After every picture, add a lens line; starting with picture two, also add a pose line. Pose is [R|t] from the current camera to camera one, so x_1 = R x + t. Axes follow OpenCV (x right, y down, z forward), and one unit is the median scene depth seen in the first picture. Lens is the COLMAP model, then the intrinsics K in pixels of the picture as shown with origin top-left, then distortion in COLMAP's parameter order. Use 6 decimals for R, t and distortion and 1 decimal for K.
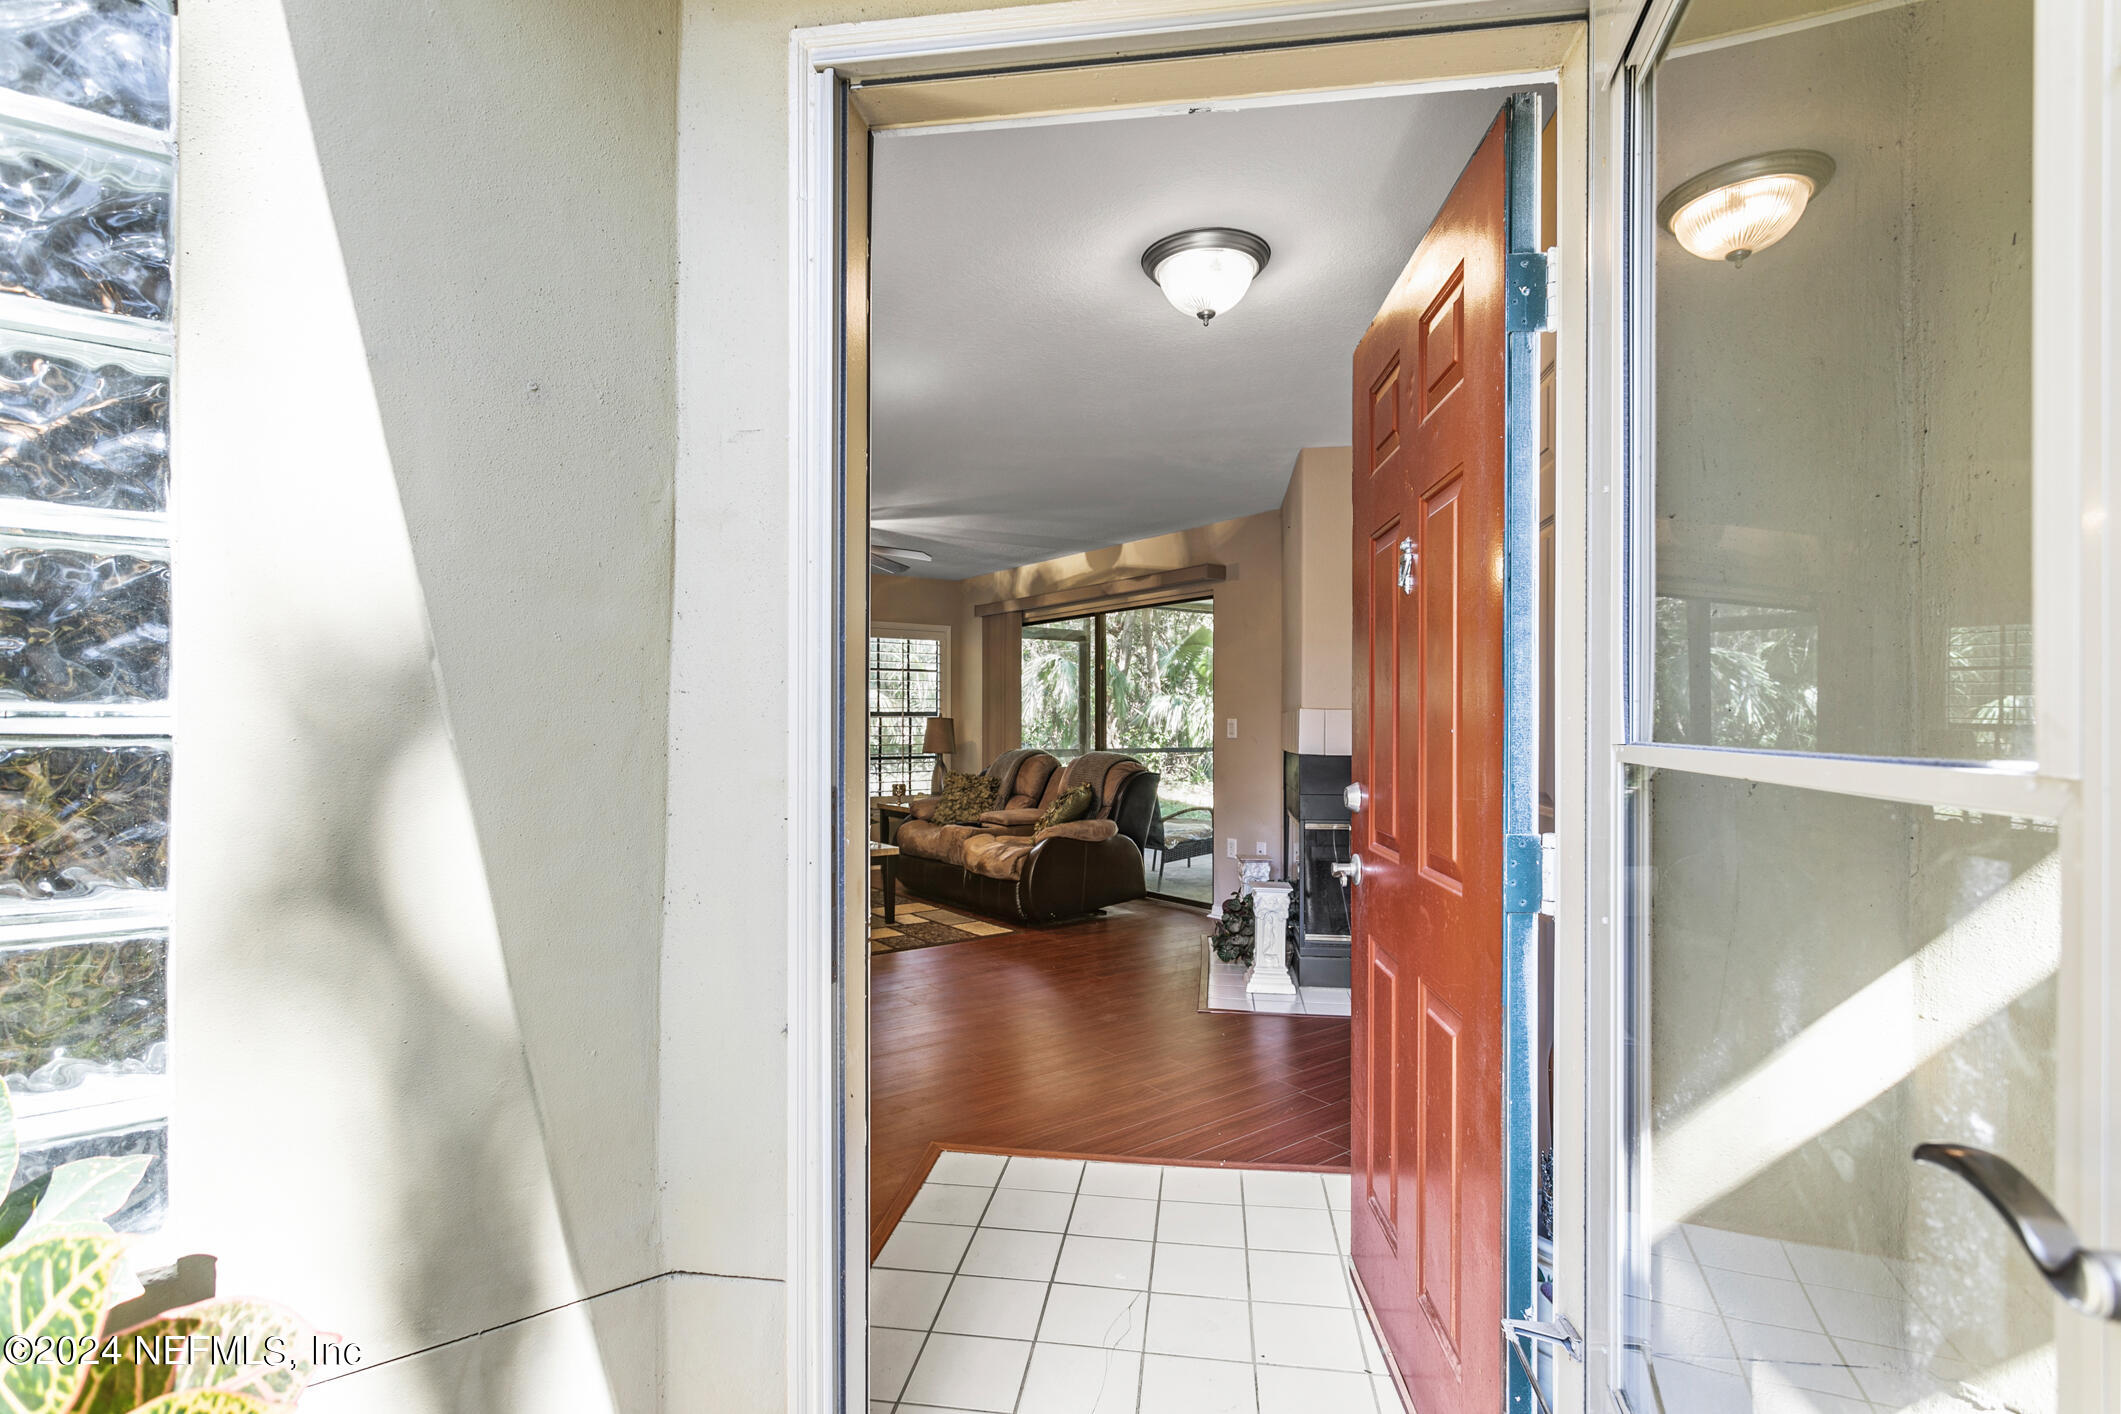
lens RADIAL K [[992.9, 0, 1059.3], [0, 992.9, 716.9], [0, 0, 1]] dist [-0.004453, 0.002414]
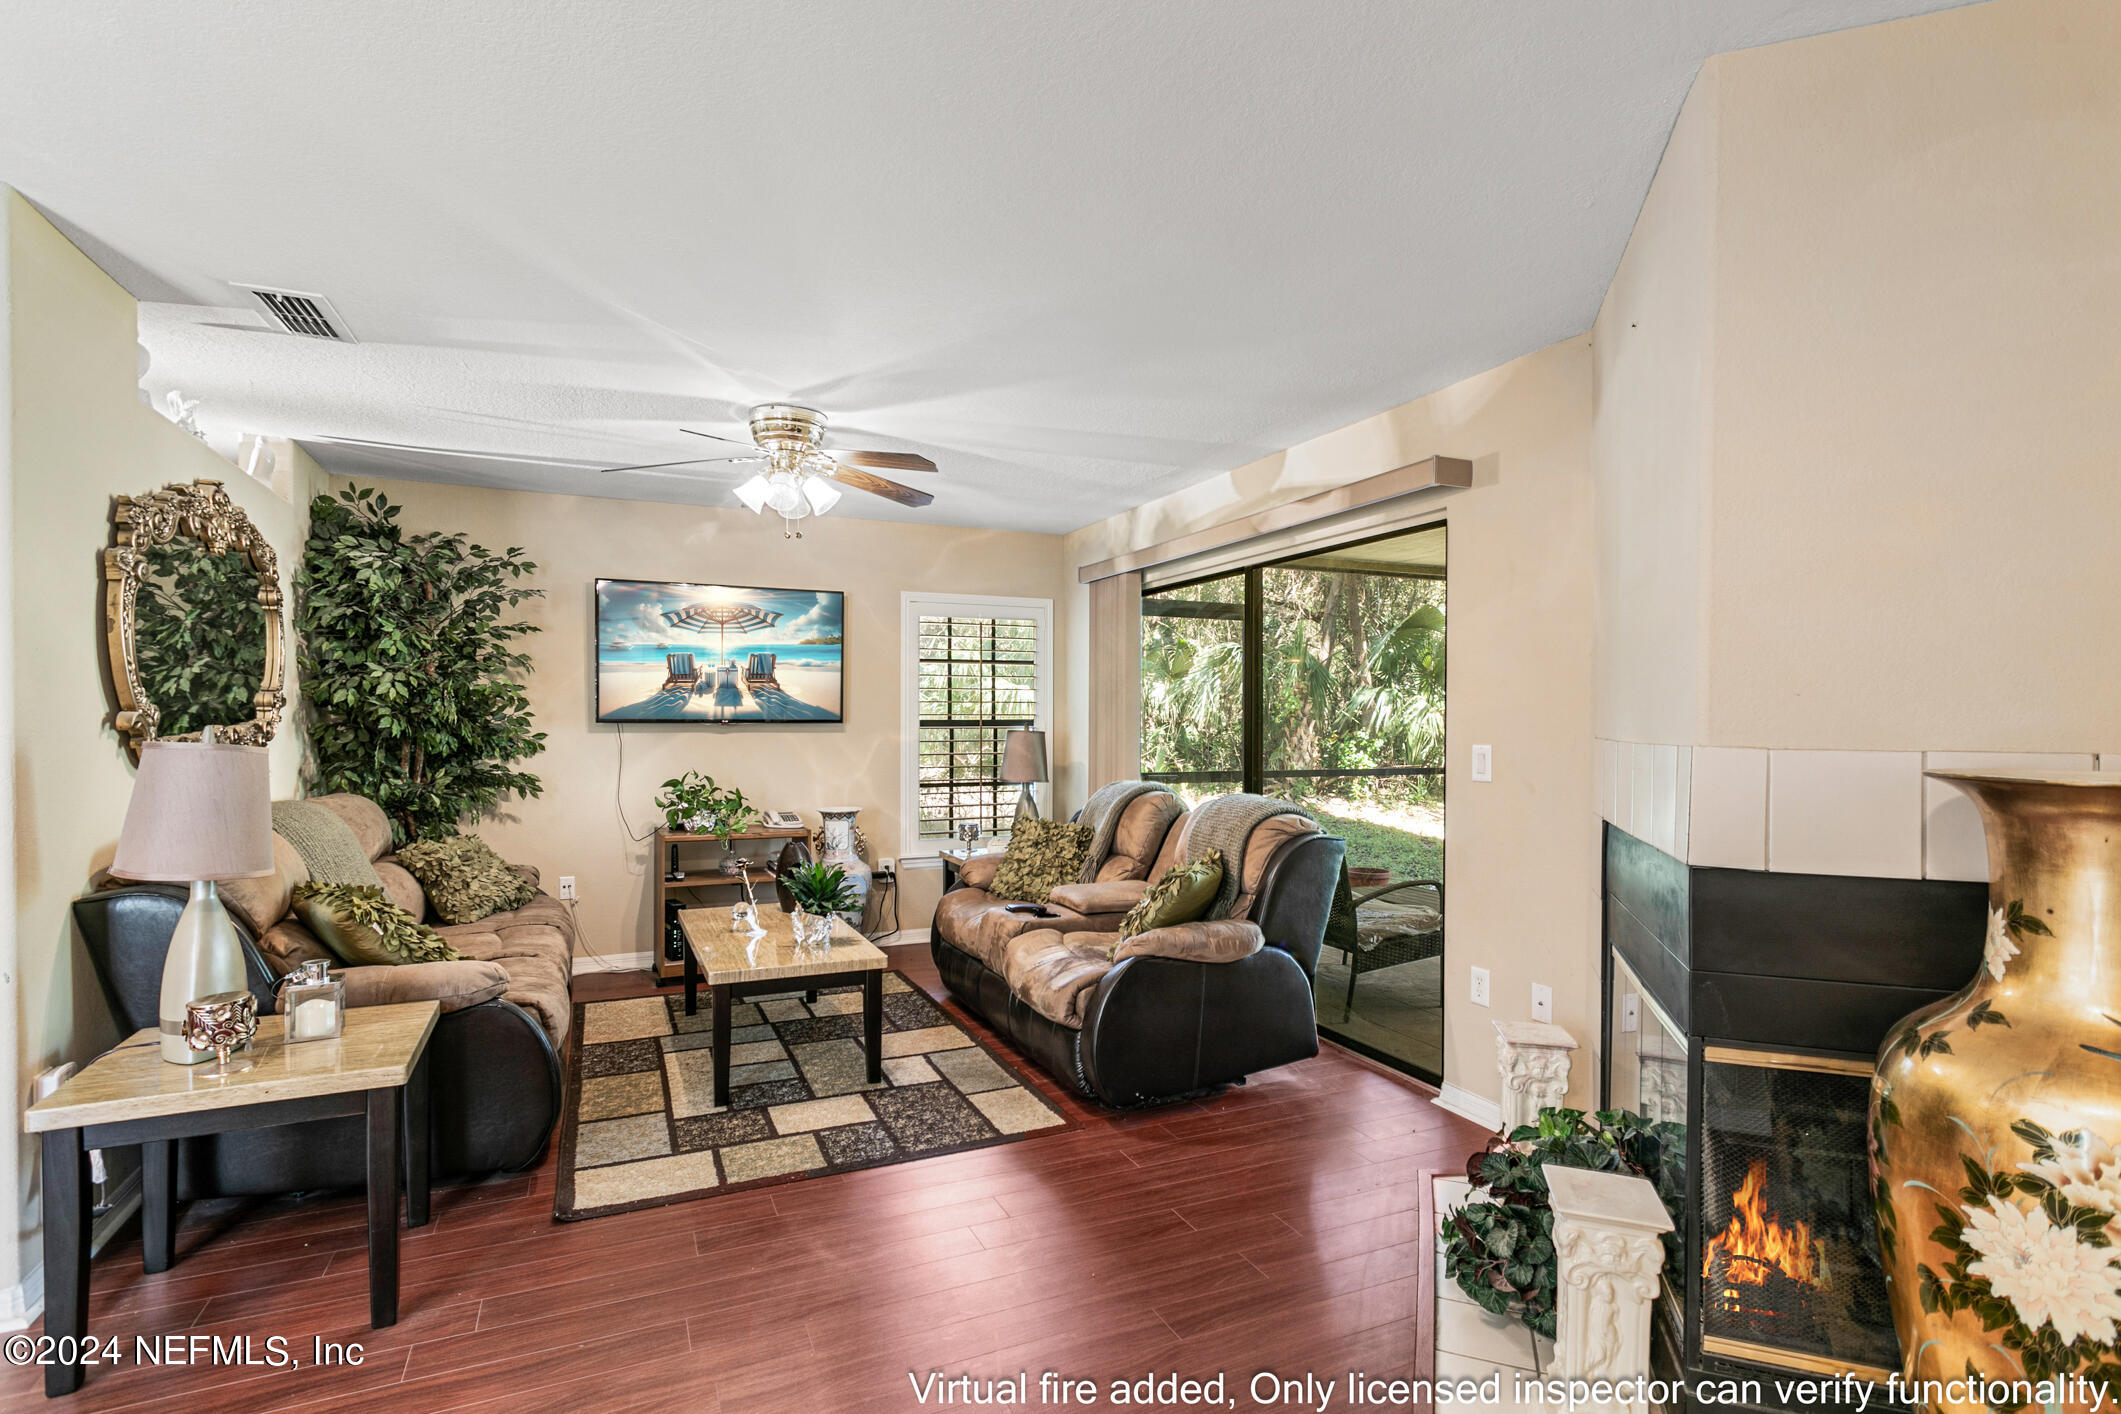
lens RADIAL K [[992.9, 0, 1057.3], [0, 992.9, 729.4], [0, 0, 1]] dist [-0.004453, 0.002414]
pose [[0.978042, 0.004107, -0.208367, 0.057263], [-0.000479, 0.999847, 0.017462, -0.014164], [0.208407, -0.016979, 0.977895, 0.403373]]
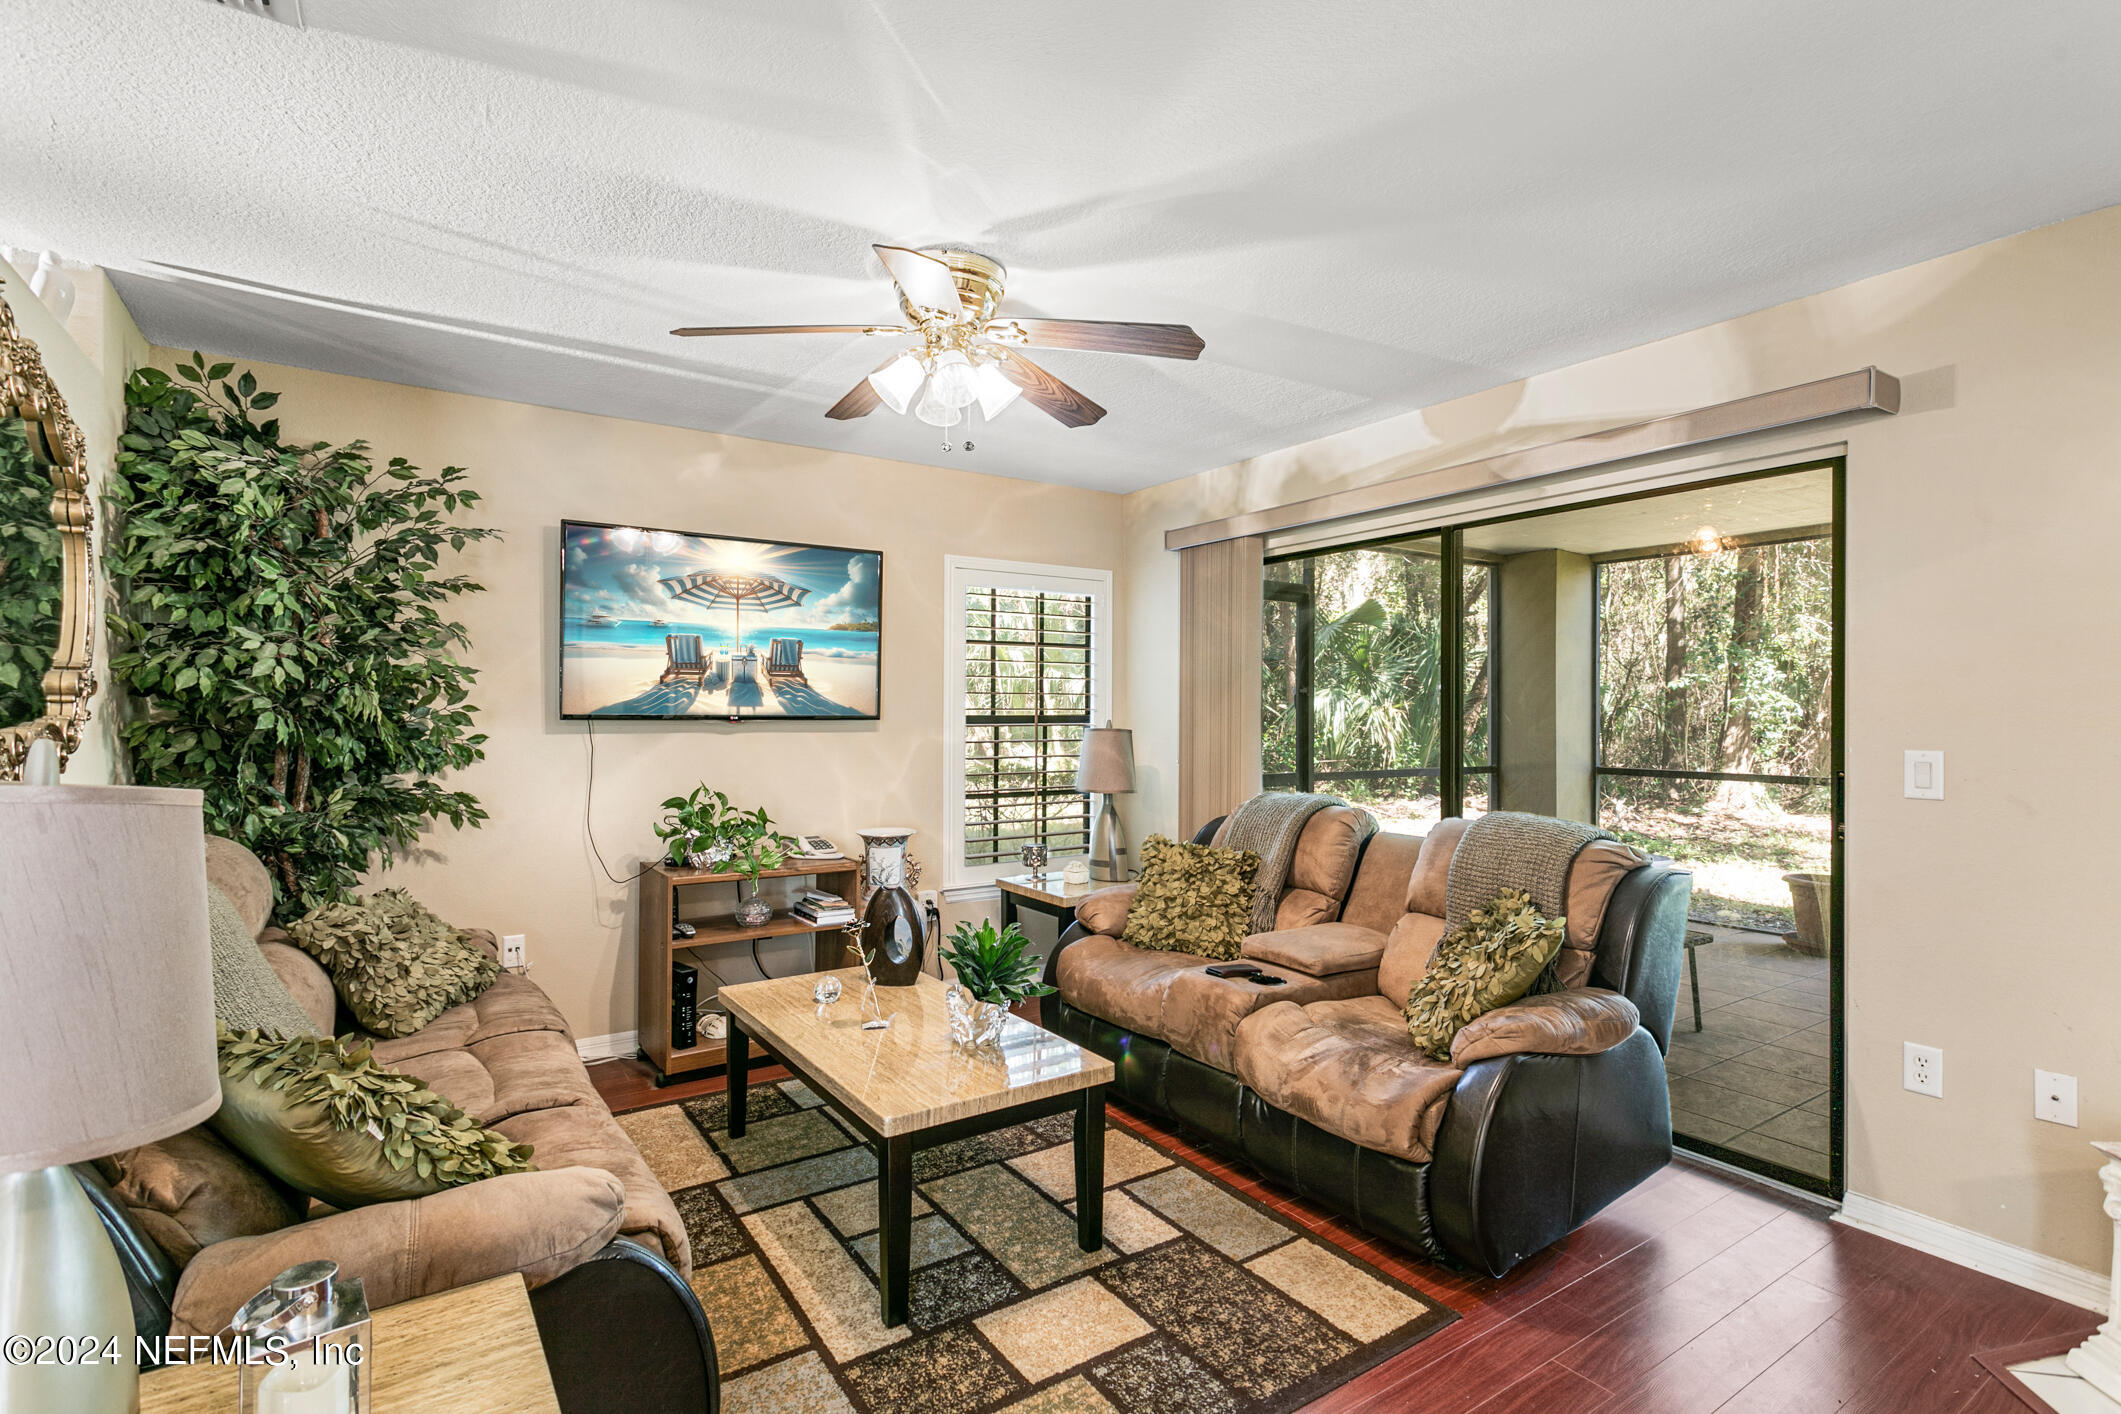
lens RADIAL K [[992.9, 0, 1068.4], [0, 992.9, 711.7], [0, 0, 1]] dist [-0.004453, 0.002414]
pose [[0.999038, 0.002656, -0.043762, -0.148419], [-0.002400, 0.999980, 0.005921, -0.014166], [0.043777, -0.005810, 0.999024, 0.543049]]
